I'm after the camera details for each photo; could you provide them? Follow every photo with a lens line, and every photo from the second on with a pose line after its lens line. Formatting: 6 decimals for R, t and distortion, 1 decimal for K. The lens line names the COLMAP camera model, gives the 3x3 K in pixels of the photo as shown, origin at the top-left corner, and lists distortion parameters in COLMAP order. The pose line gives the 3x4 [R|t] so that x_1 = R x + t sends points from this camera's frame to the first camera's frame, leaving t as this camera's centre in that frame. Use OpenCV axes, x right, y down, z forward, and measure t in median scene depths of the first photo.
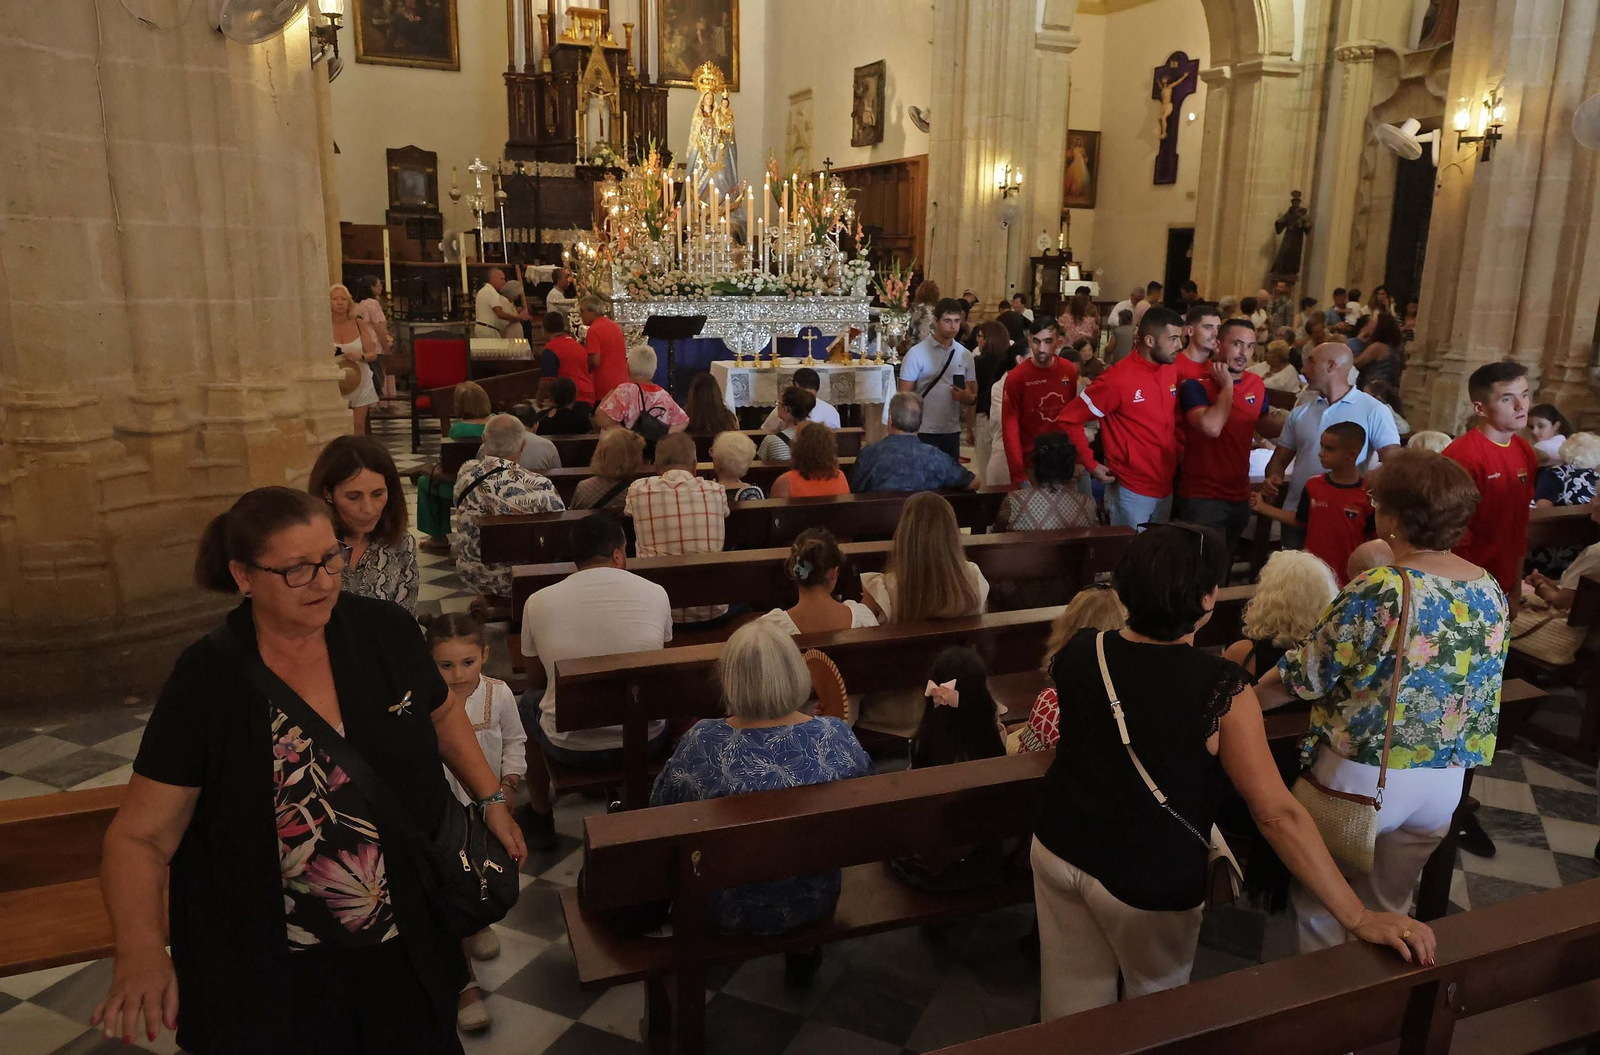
lens RADIAL K [[1116.3, 0, 835.7], [0, 1116.3, 498.3], [0, 0, 1]] dist [0.000027, 0.036220]
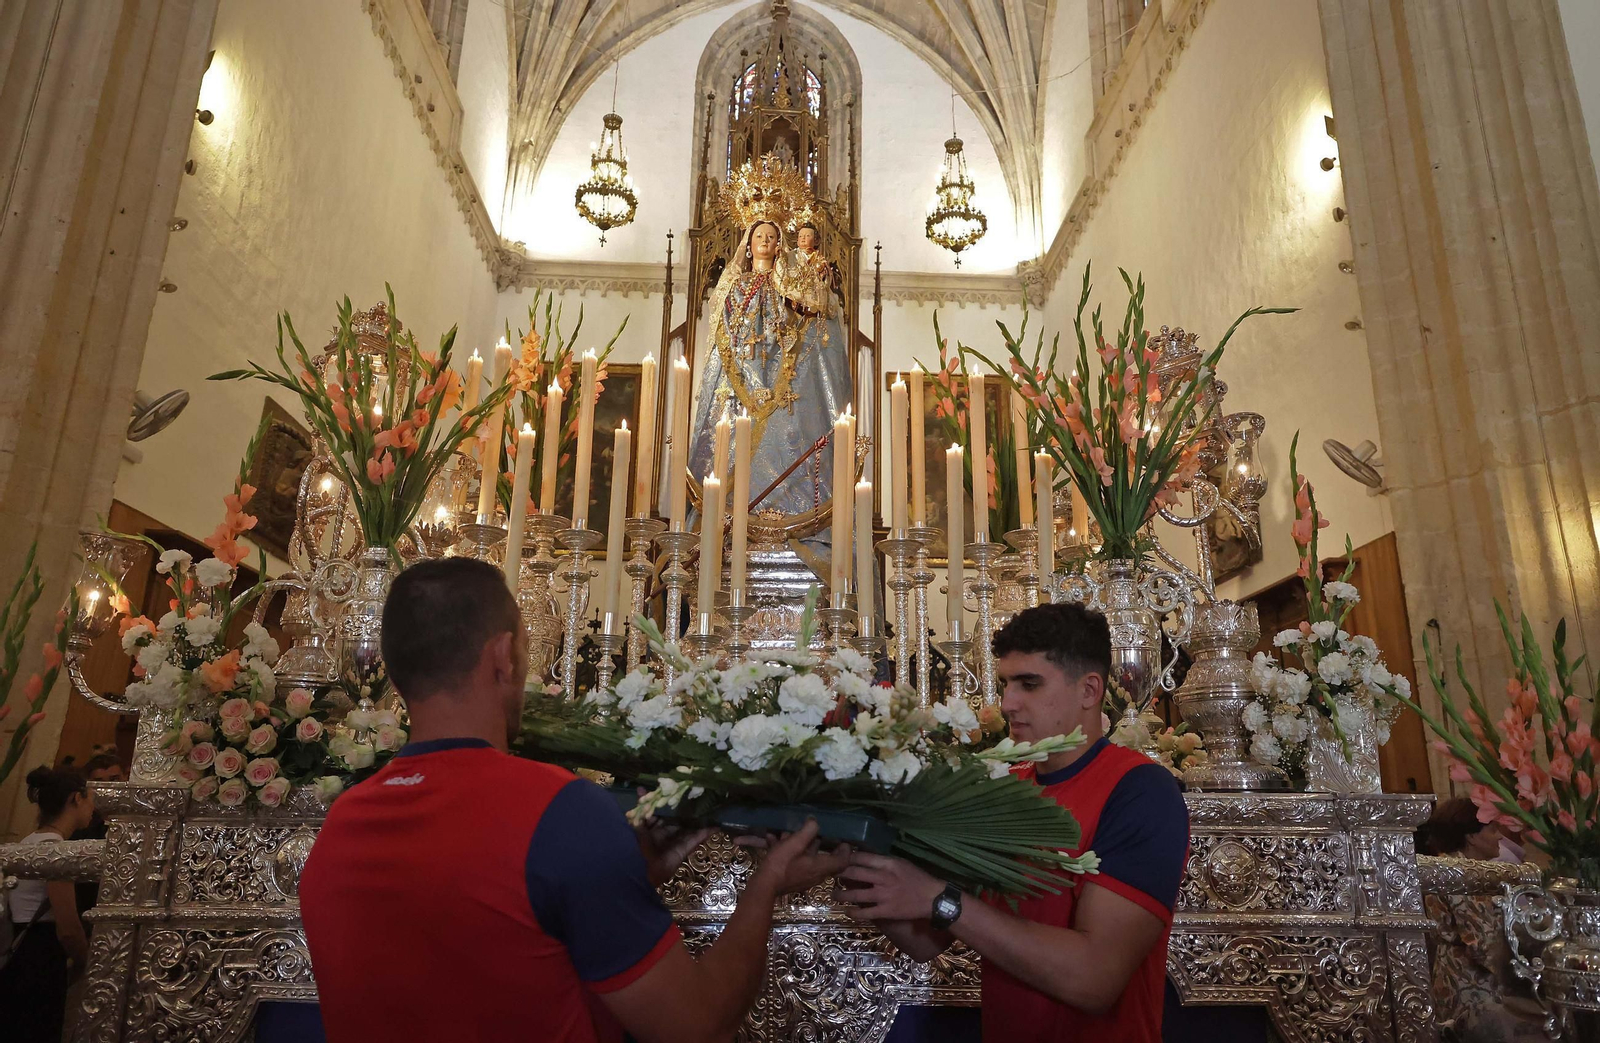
lens RADIAL K [[1067.1, 0, 800.0], [0, 1067.1, 521.5], [0, 0, 1]] dist [0.001159, 0.000284]
pose [[0.944855, -0.099564, -0.311988, -0.005995], [-0.064315, 0.877700, -0.474875, -0.092374], [0.321112, 0.468753, 0.822896, 0.575950]]
